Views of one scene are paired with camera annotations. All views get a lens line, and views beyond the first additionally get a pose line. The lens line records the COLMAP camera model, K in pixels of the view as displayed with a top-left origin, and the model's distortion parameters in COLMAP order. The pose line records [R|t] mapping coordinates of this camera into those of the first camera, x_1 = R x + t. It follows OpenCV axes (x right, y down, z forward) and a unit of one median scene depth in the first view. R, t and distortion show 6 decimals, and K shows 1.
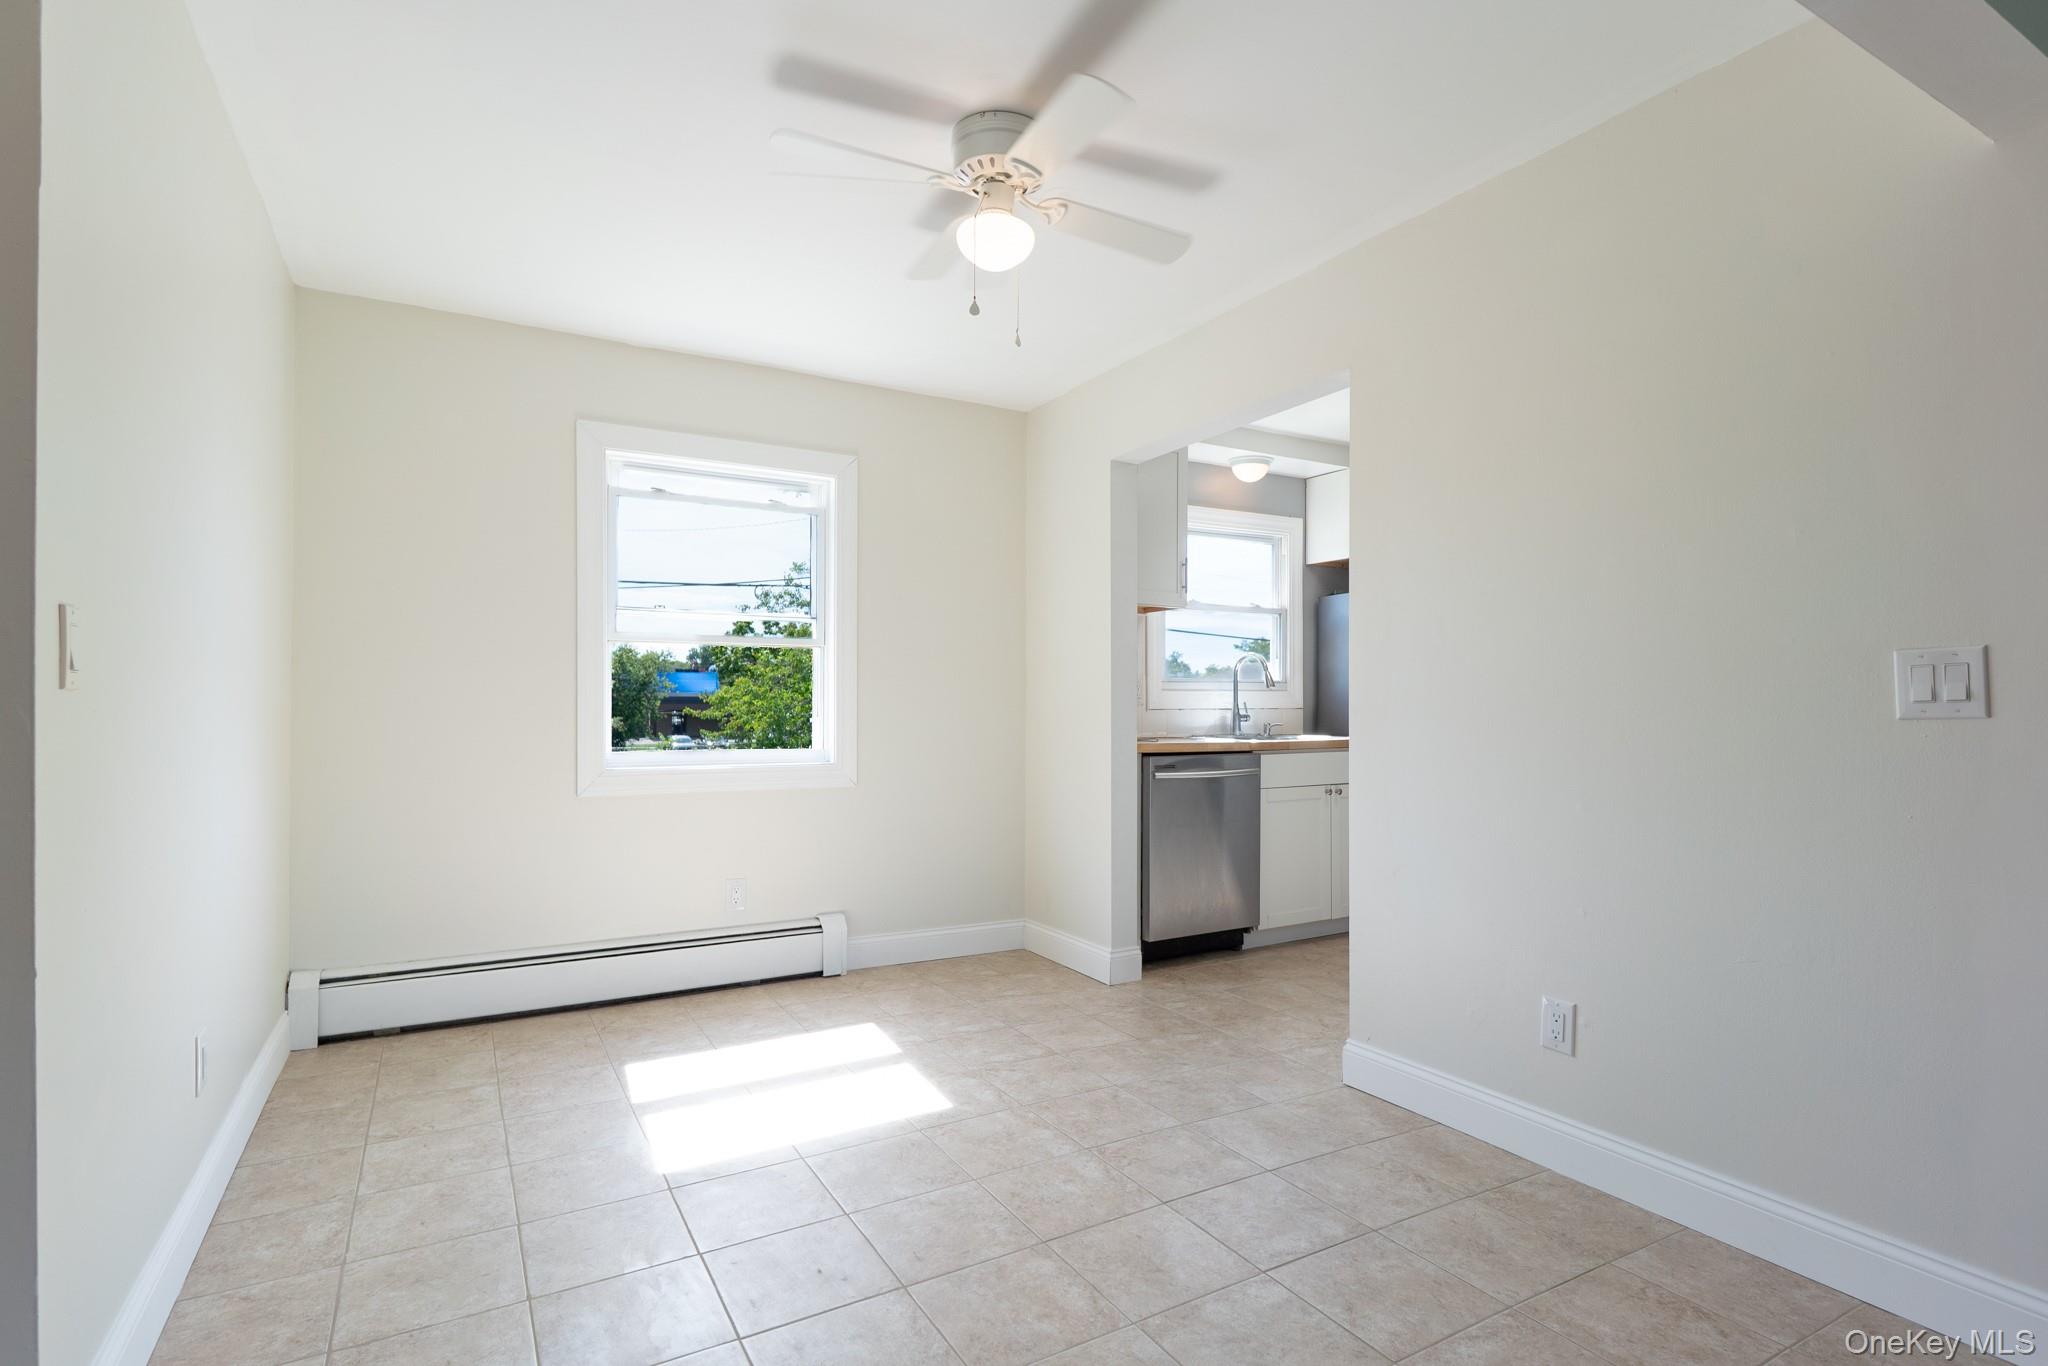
lens RADIAL K [[989.0, 0, 1019.4], [0, 989.0, 696.0], [0, 0, 1]] dist [0.000231, -0.000238]
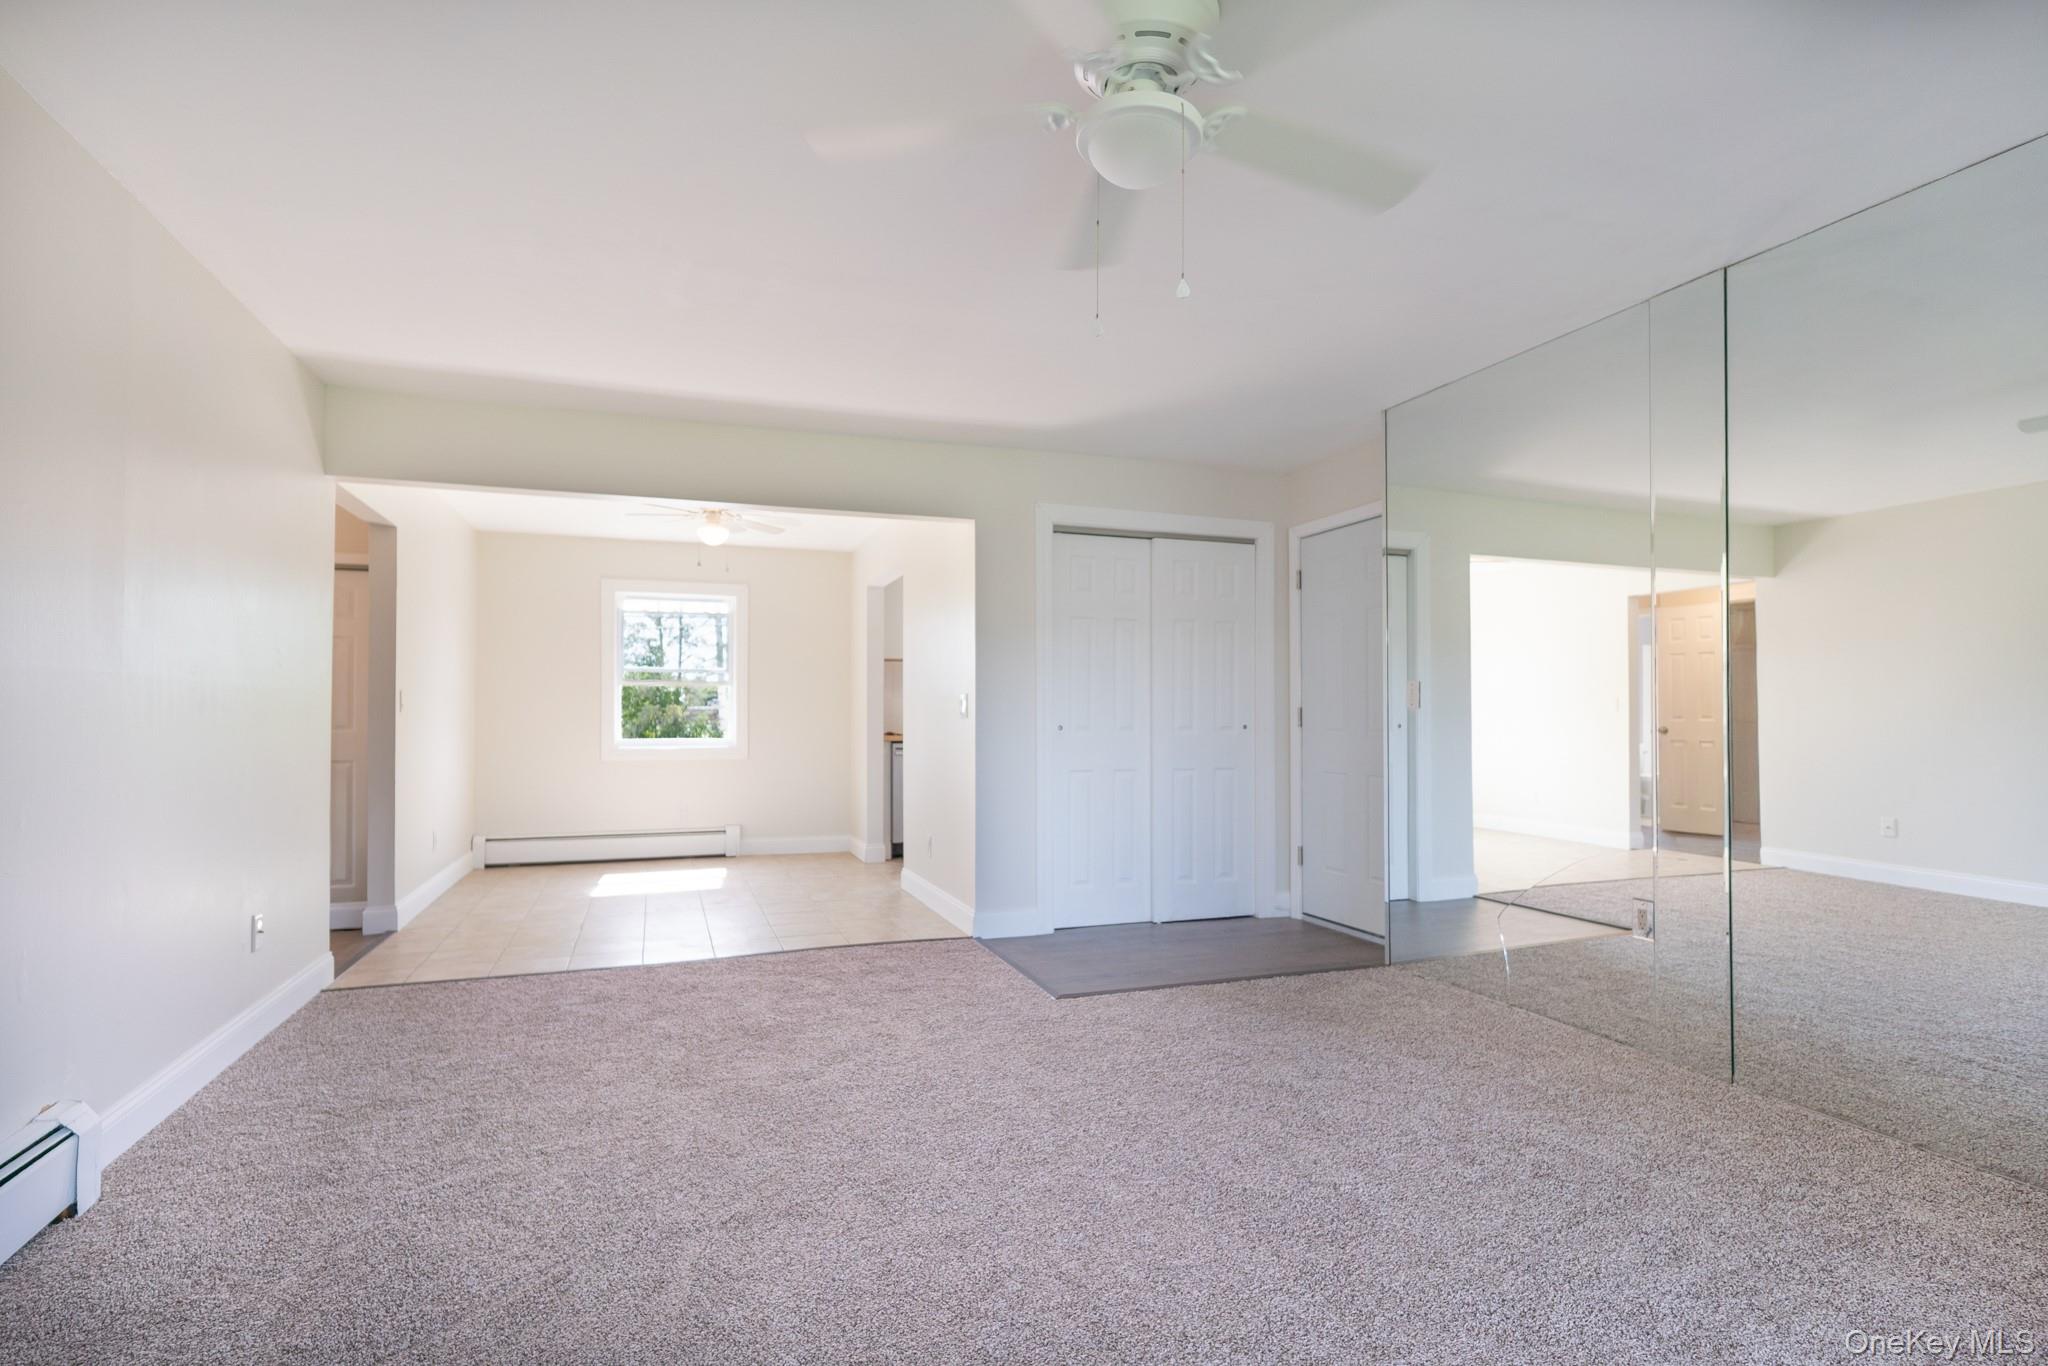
lens RADIAL K [[989.0, 0, 1019.4], [0, 989.0, 696.0], [0, 0, 1]] dist [0.000231, -0.000238]
pose [[0.985323, -0.012582, -0.170237, 0.734327], [0.010667, 0.999869, -0.012158, -0.000335], [0.170368, 0.010164, 0.985328, -0.849924]]
